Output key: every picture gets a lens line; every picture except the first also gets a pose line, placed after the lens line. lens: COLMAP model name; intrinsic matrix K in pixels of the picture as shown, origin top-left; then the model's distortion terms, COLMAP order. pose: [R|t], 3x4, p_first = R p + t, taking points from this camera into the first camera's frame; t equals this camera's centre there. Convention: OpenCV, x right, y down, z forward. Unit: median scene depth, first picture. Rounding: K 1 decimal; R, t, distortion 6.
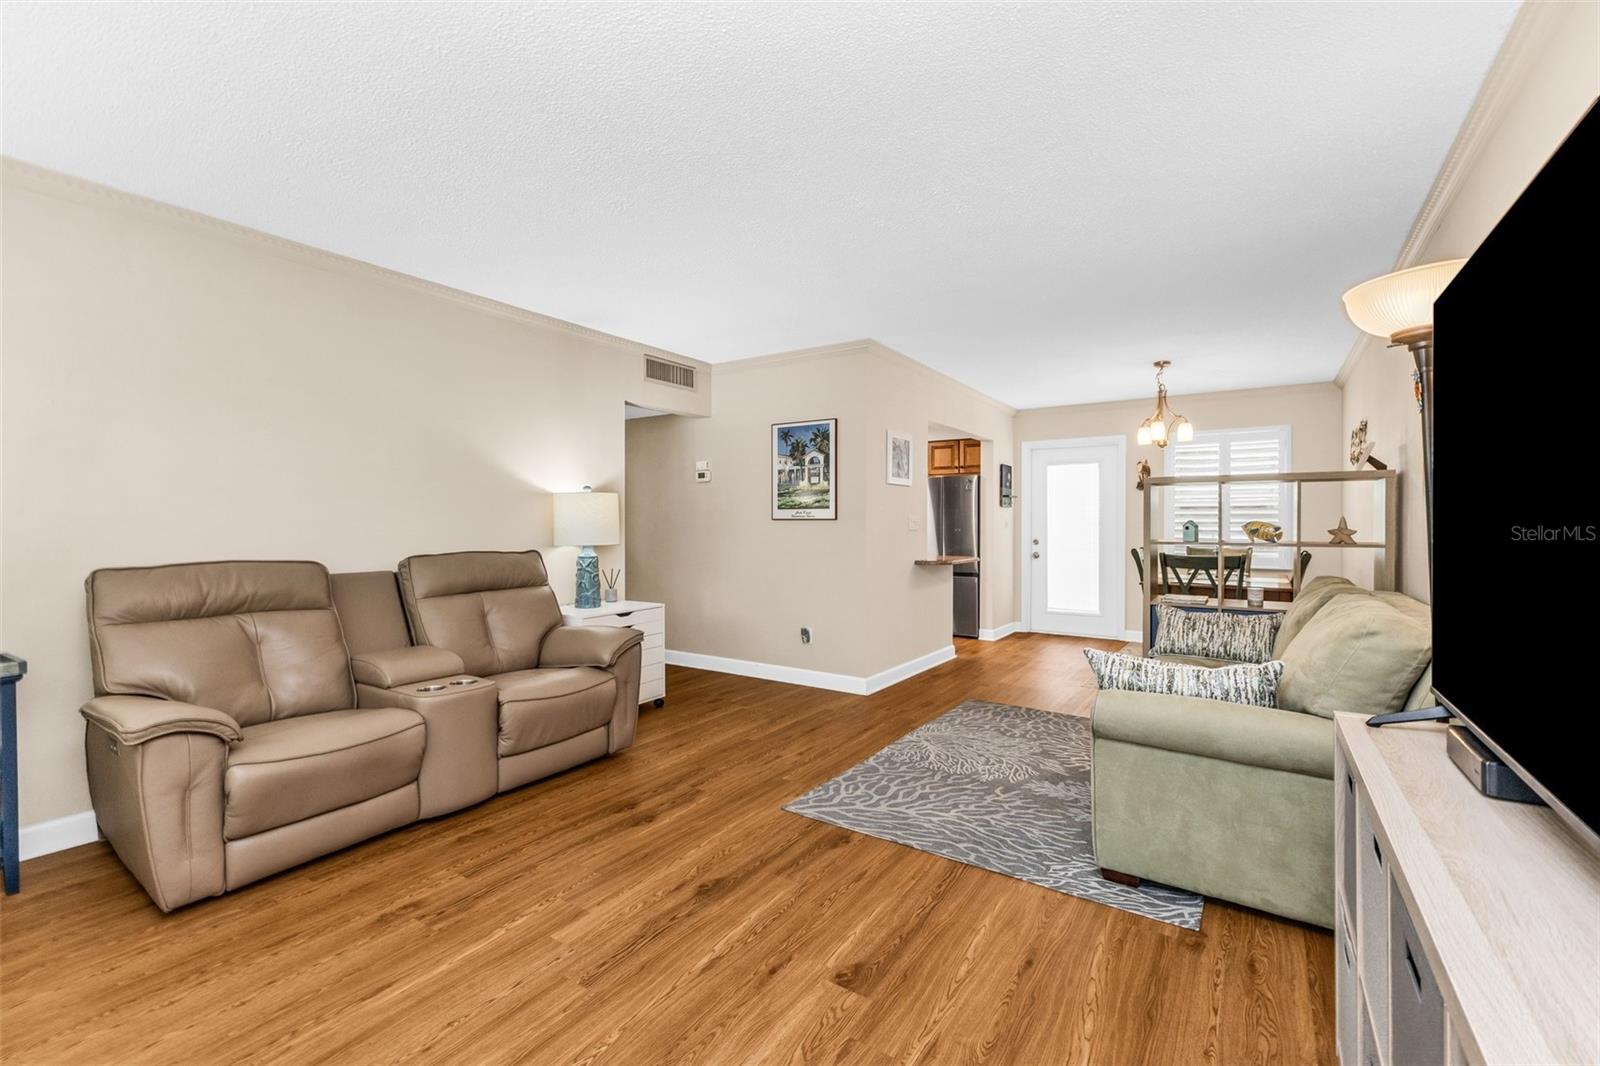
lens RADIAL K [[698.4, 0, 805.8], [0, 698.4, 525.8], [0, 0, 1]] dist [0.002597, -0.000556]
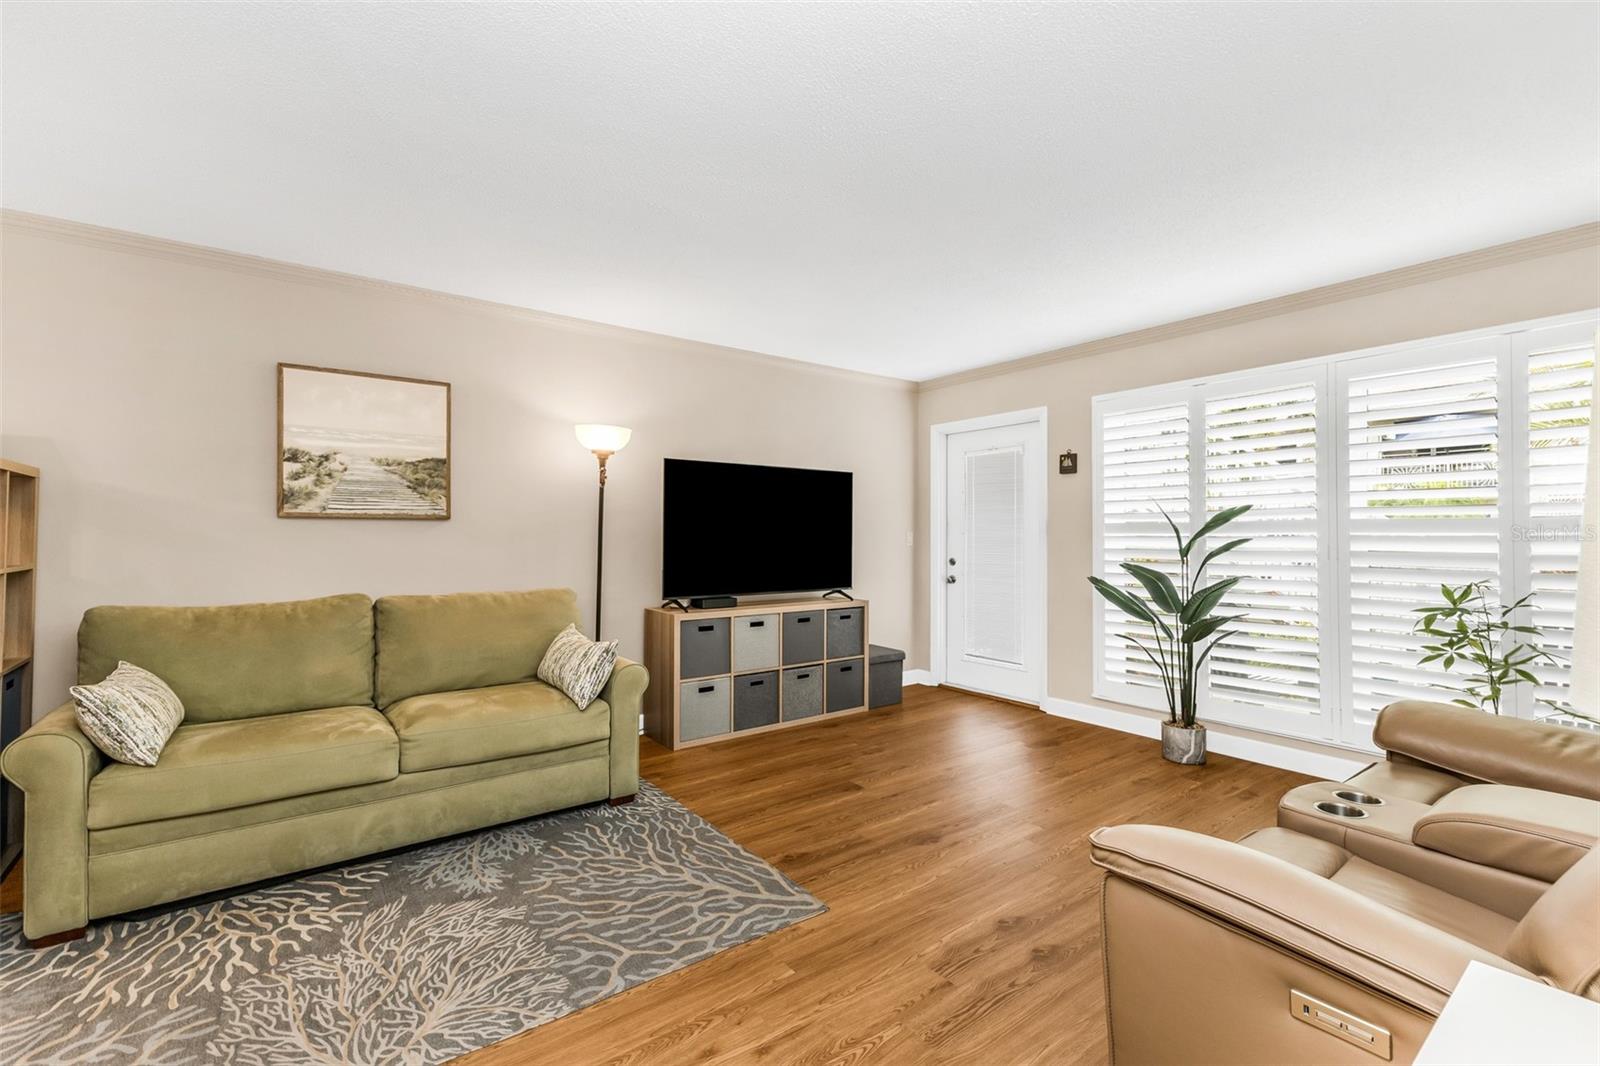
lens RADIAL K [[680.9, 0, 788.6], [0, 680.9, 536.6], [0, 0, 1]] dist [0.002014, 0.000142]
pose [[-0.933543, 0.000040, 0.358466, -0.244204], [0.000540, 0.999999, 0.001295, -0.004975], [-0.358466, 0.001403, -0.933542, 1.600601]]
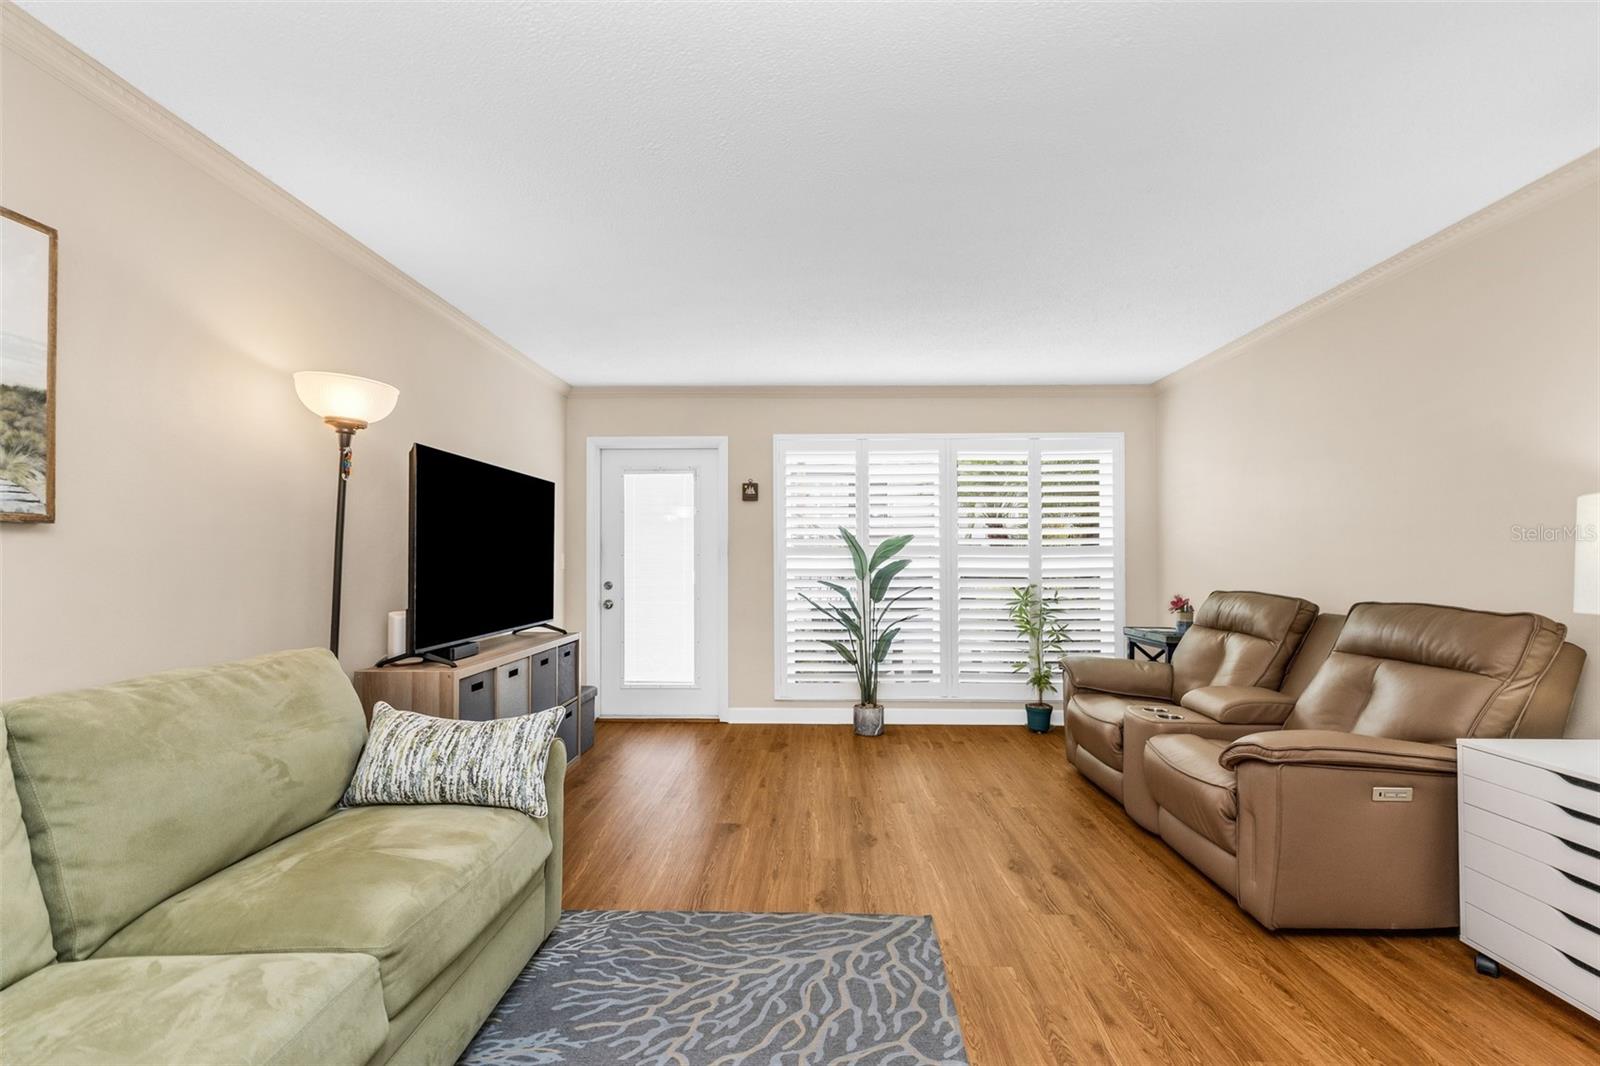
lens RADIAL K [[705.1, 0, 794.2], [0, 705.1, 558.3], [0, 0, 1]] dist [0.005657, -0.000098]
pose [[-0.859412, 0.000661, -0.511283, 0.478531], [-0.001194, 0.999994, 0.003300, -0.008299], [0.511282, 0.003447, -0.859406, 1.507368]]
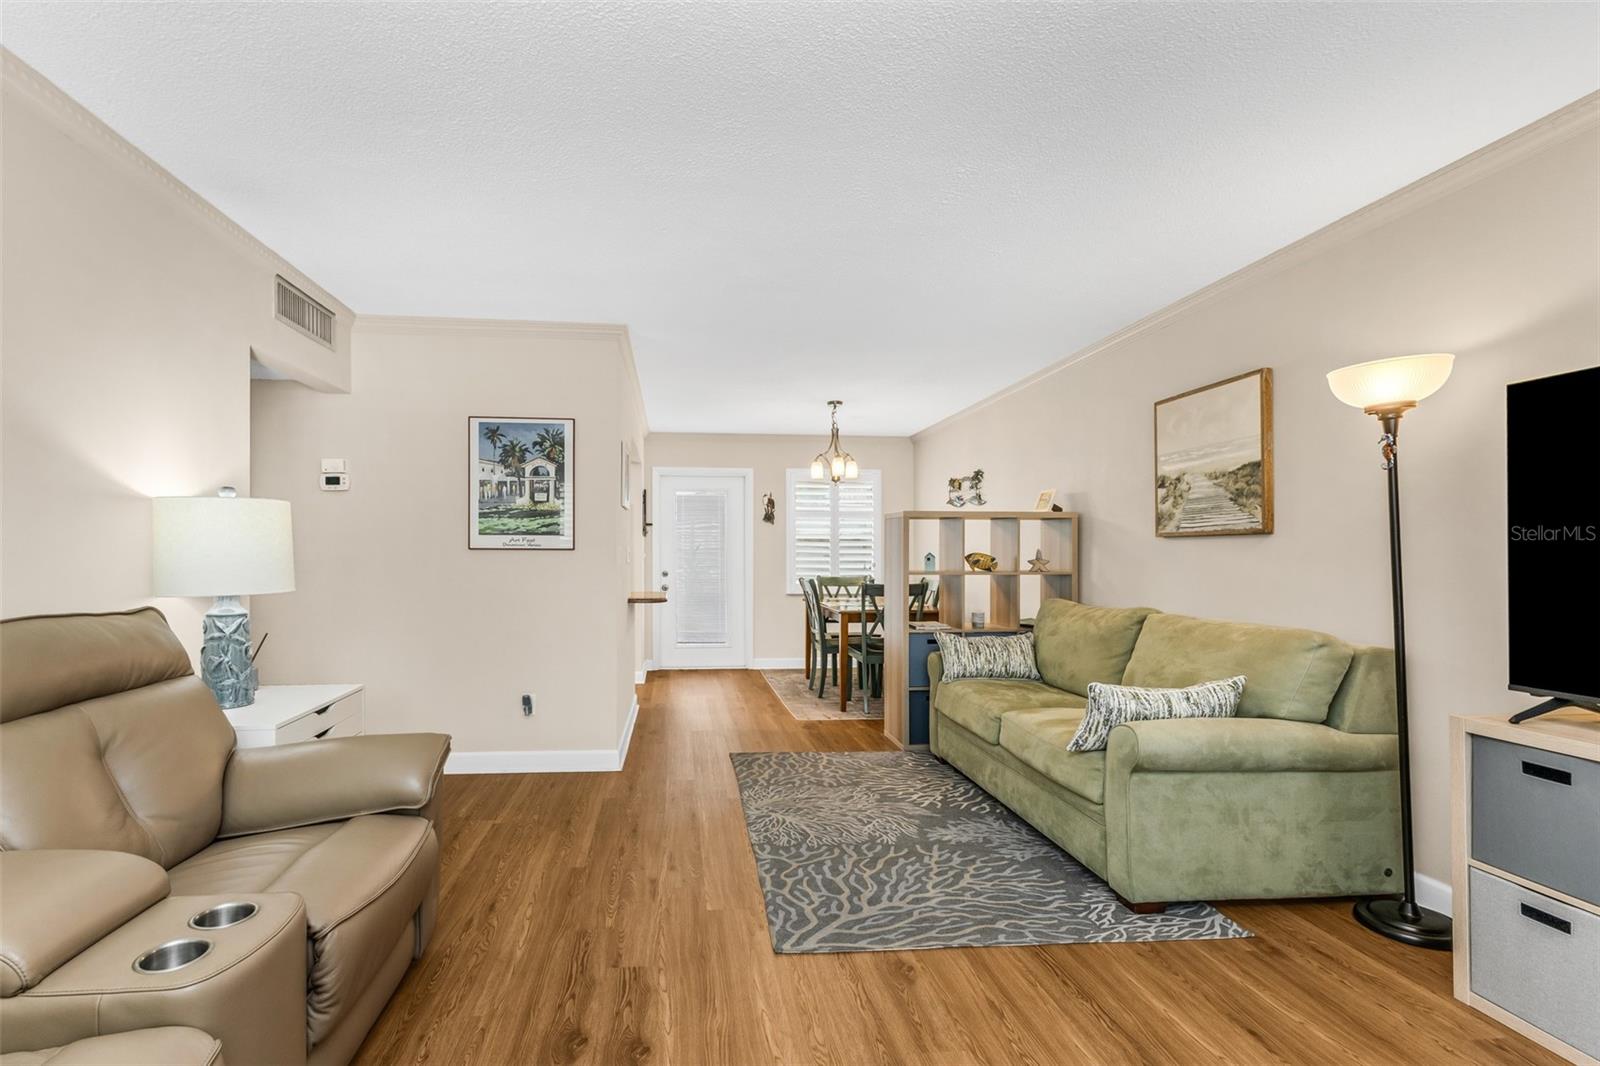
lens RADIAL K [[722.7, 0, 747.8], [0, 722.7, 556.6], [0, 0, 1]] dist [0.000932, -0.000192]
pose [[0.780822, -0.001521, 0.624752, -0.485162], [0.001736, 0.999998, 0.000265, -0.001941], [-0.624751, 0.000877, 0.780823, 0.410621]]
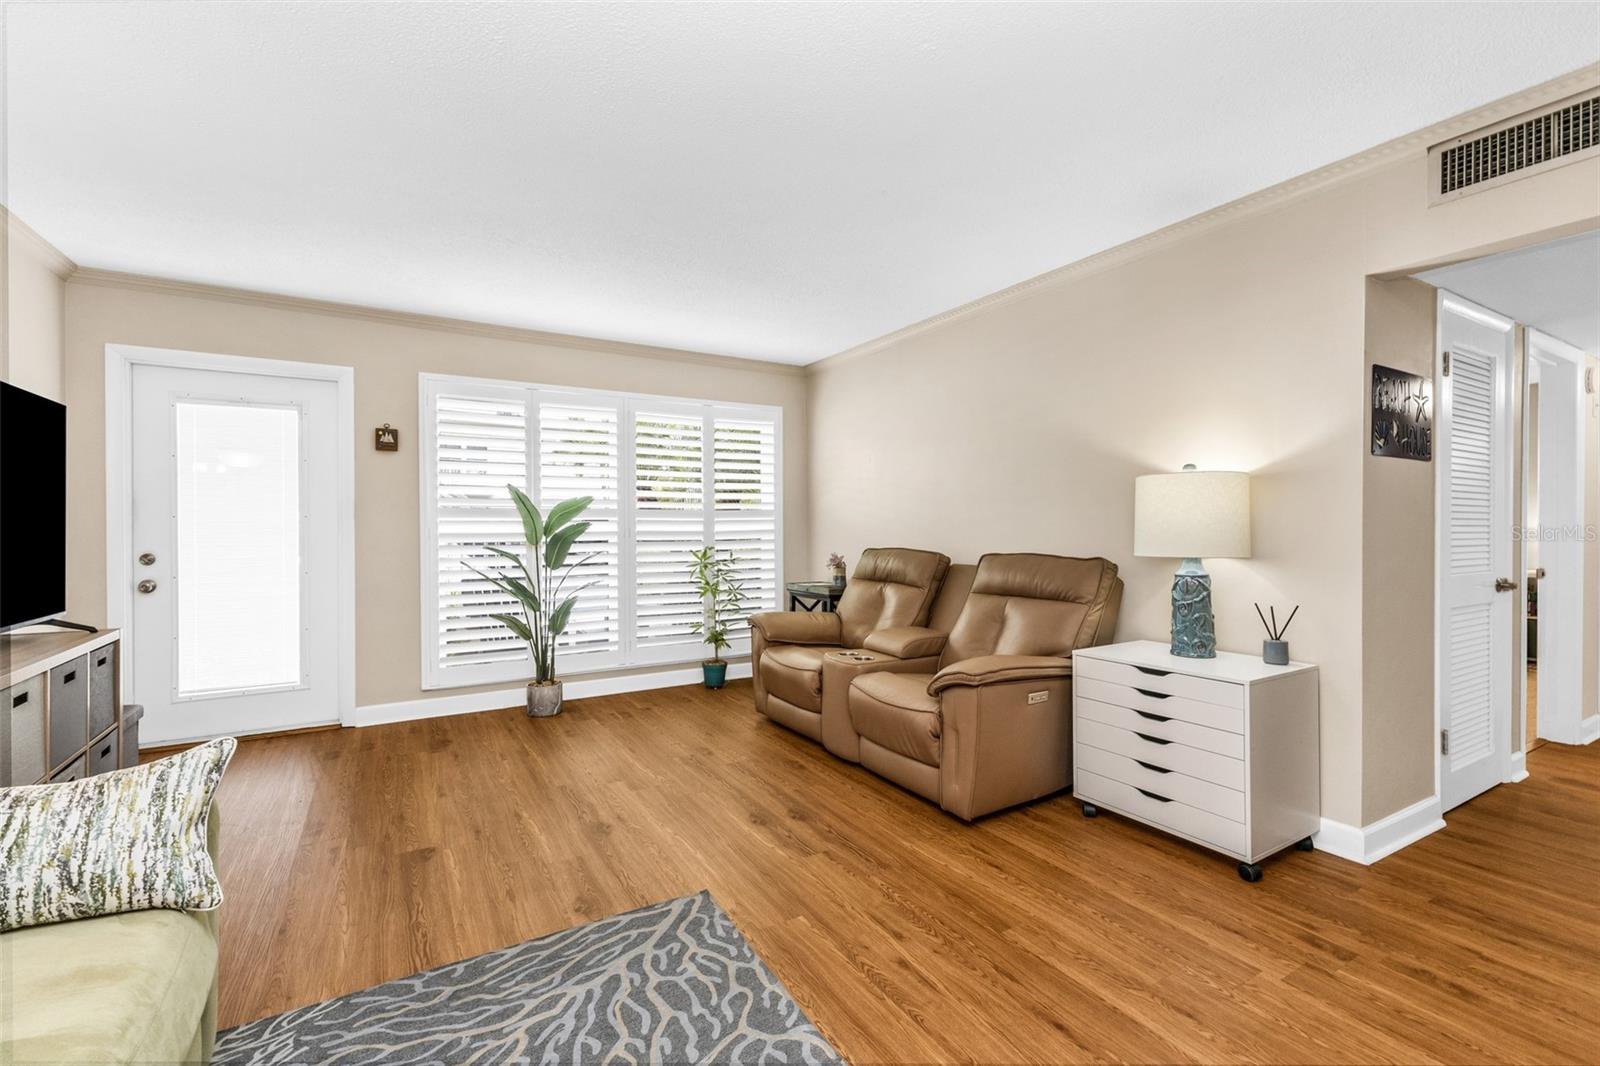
lens RADIAL K [[698.4, 0, 805.8], [0, 698.4, 525.8], [0, 0, 1]] dist [0.002597, -0.000556]
pose [[-0.442556, 0.004305, -0.896731, 0.565811], [-0.002576, 0.999978, 0.006072, -0.003462], [0.896737, 0.004997, -0.442535, 1.343316]]
